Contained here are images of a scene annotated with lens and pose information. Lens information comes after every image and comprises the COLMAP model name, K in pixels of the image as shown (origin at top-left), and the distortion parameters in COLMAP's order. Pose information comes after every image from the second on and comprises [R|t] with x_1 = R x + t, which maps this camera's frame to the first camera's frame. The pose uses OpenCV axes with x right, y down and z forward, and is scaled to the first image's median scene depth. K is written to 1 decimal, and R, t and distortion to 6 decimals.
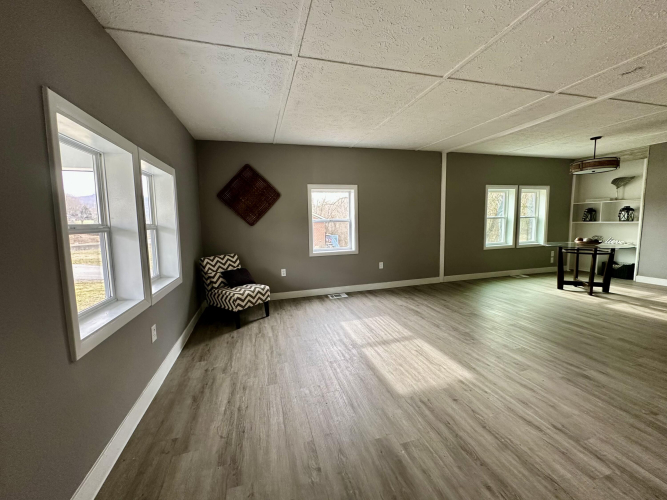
lens RADIAL K [[266.7, 0, 333.5], [0, 266.7, 250.0], [0, 0, 1]] dist [-0.001406, -0.000074]
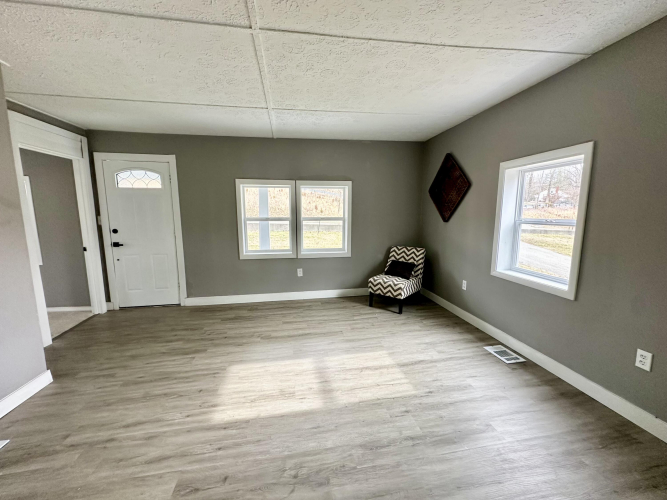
lens RADIAL K [[266.7, 0, 333.5], [0, 266.7, 250.0], [0, 0, 1]] dist [-0.001406, -0.000074]
pose [[-0.111644, 0.165873, -0.979807, 1.058484], [-0.100883, 0.978985, 0.177229, -0.201599], [0.988614, 0.118633, -0.092564, 1.207836]]
